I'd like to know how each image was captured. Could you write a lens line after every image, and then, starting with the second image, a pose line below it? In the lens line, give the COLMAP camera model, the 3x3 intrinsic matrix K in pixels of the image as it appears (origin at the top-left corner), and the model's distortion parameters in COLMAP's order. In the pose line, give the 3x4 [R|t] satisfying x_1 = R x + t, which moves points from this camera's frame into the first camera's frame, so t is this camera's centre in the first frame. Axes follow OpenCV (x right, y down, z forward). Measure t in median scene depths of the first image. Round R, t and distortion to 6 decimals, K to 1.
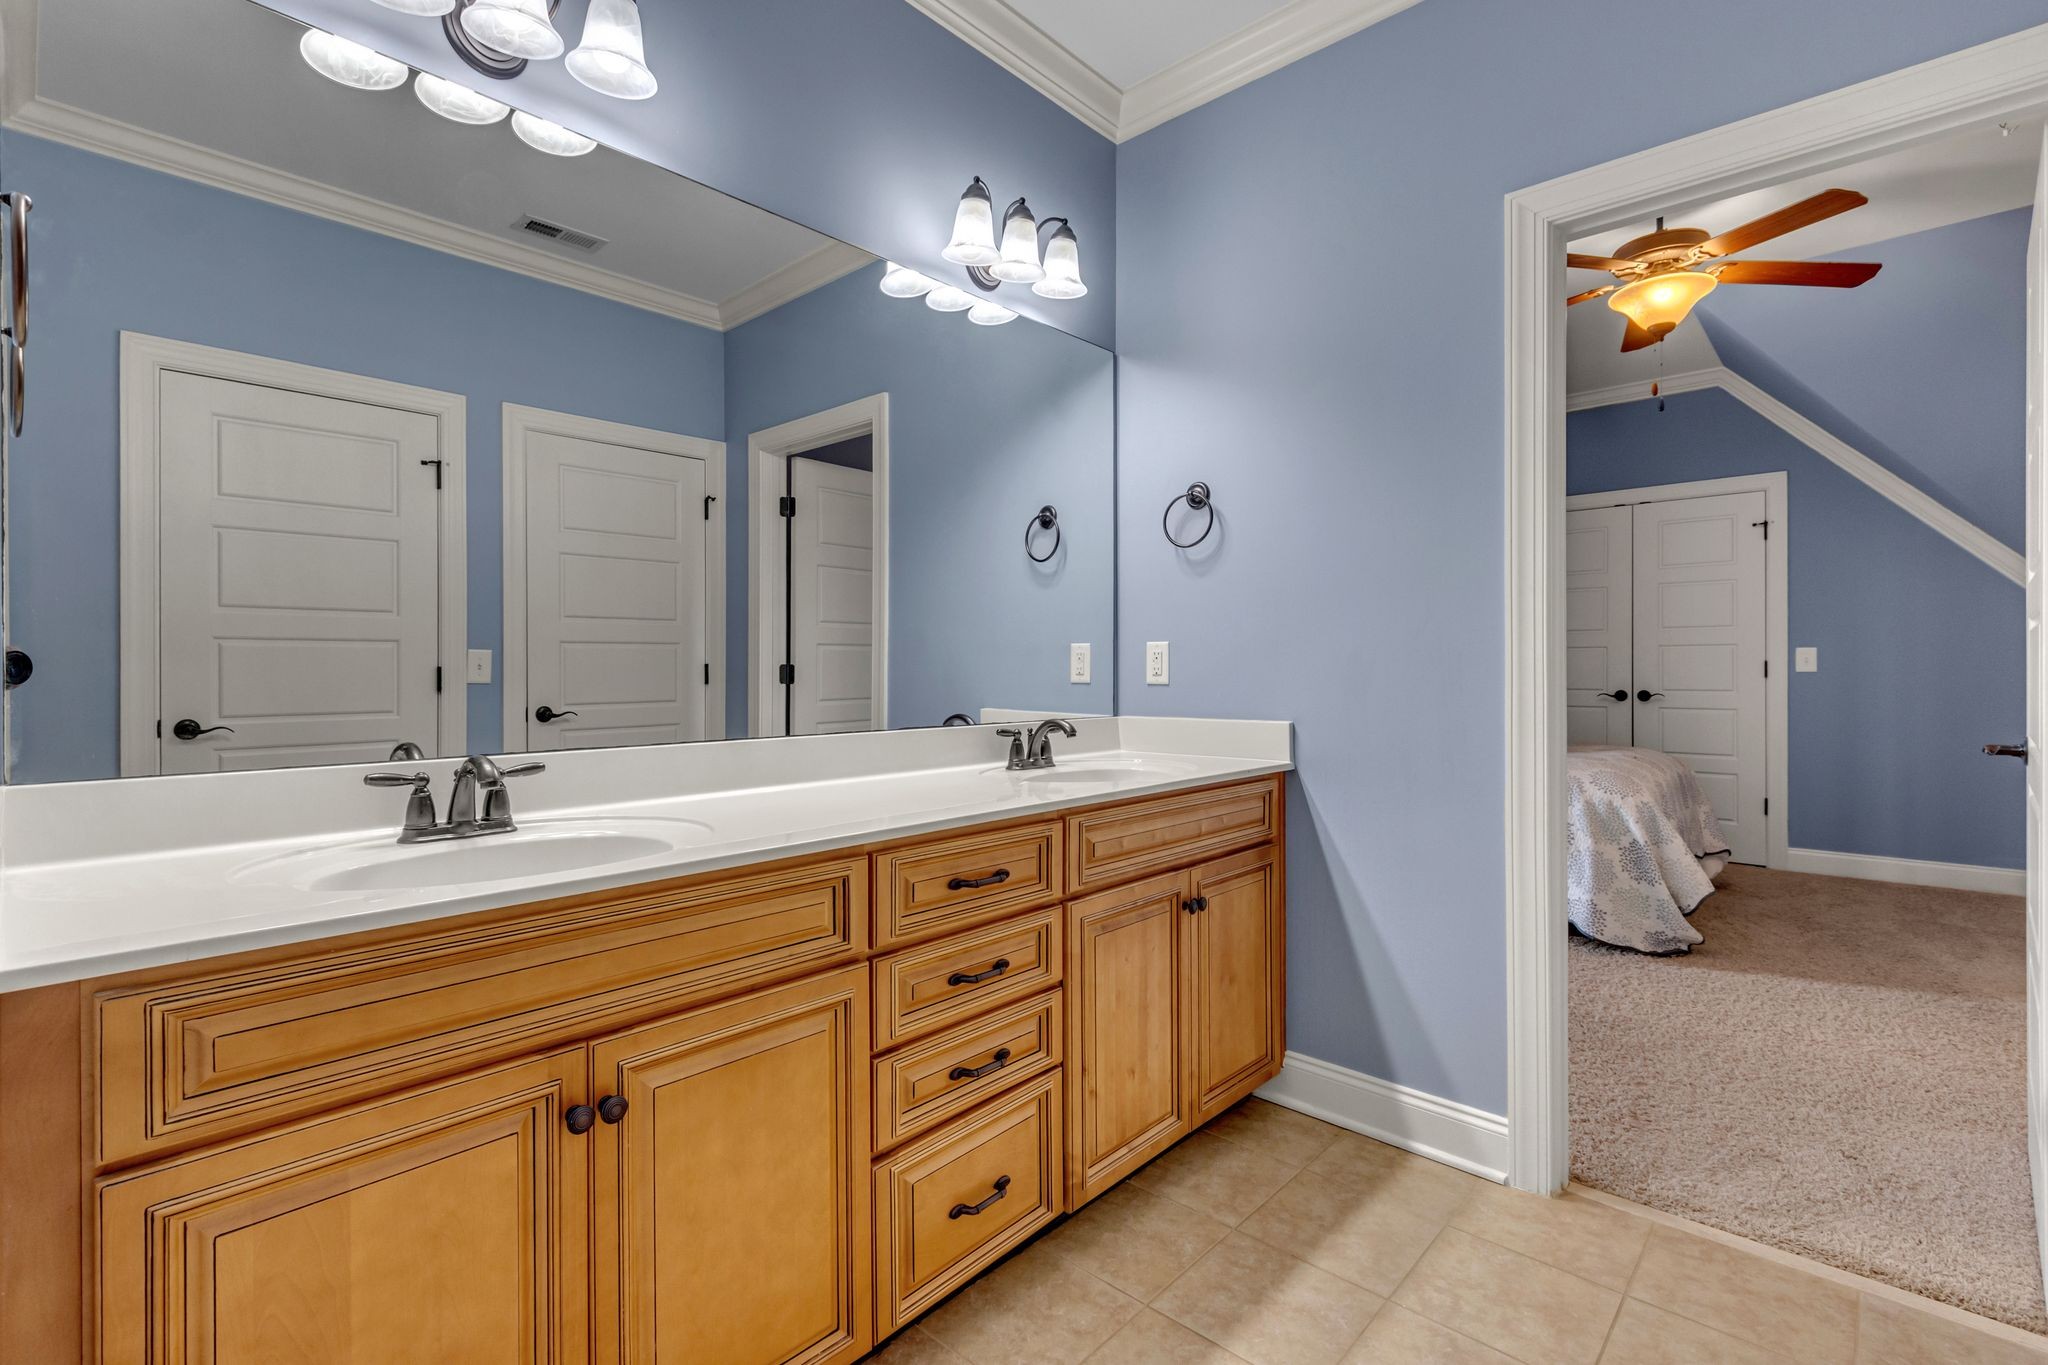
lens RADIAL K [[940.0, 0, 1020.2], [0, 940.0, 681.7], [0, 0, 1]] dist [0.002106, -0.000128]
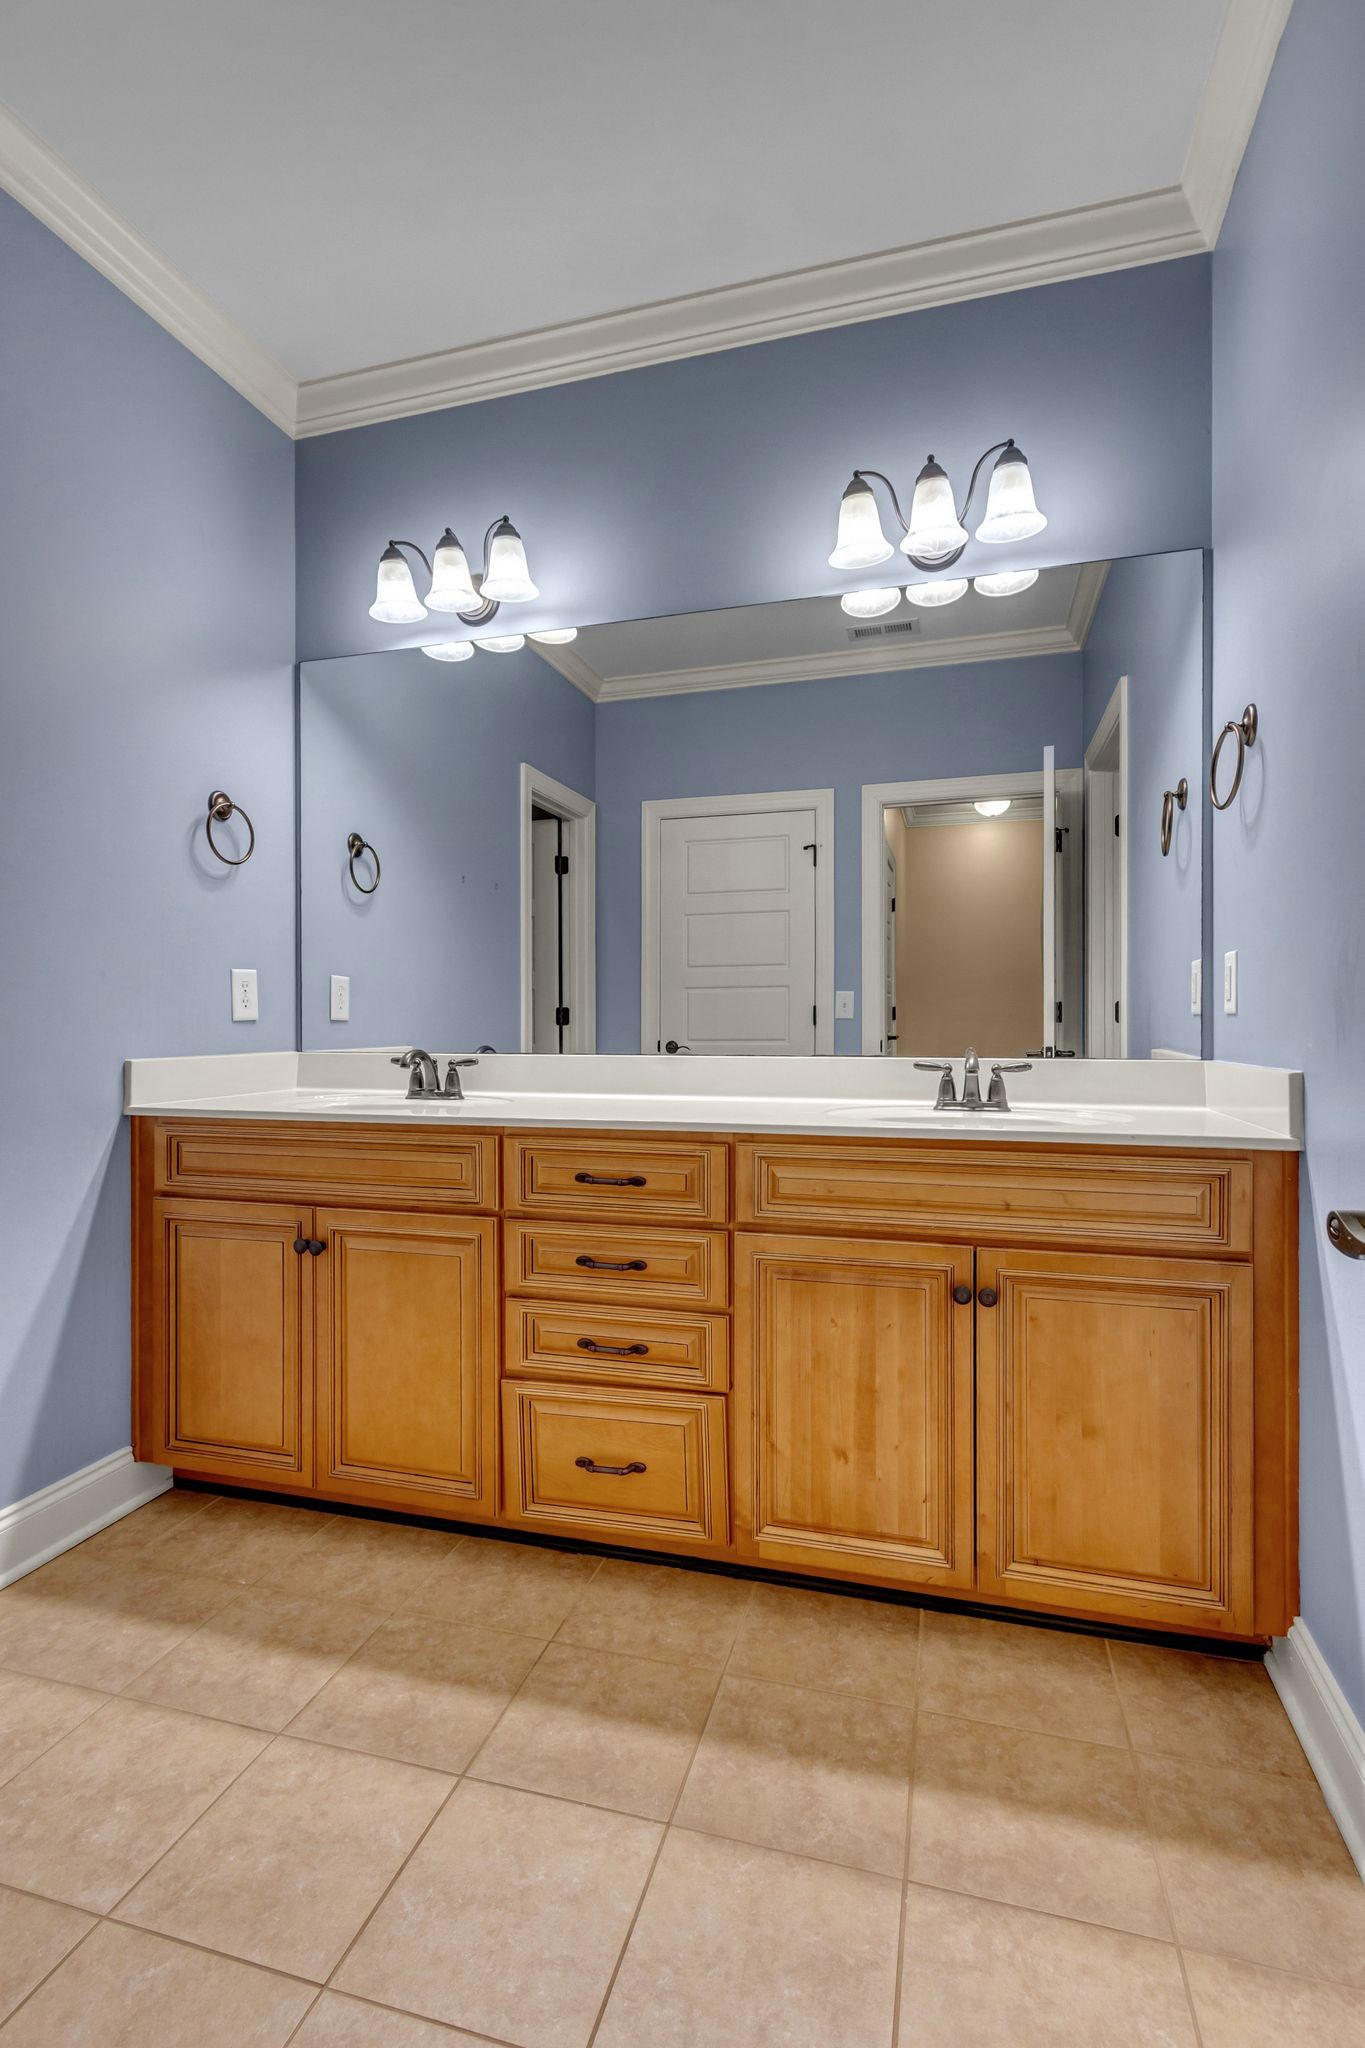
lens RADIAL K [[967.5, 0, 682.5], [0, 967.5, 1024.0], [0, 0, 1]] dist [-0.005595, -0.000695]
pose [[0.441363, 0.003398, -0.897322, 0.890010], [-0.010266, 0.999947, -0.001263, 0.022262], [0.897270, 0.009770, 0.441375, 0.493269]]
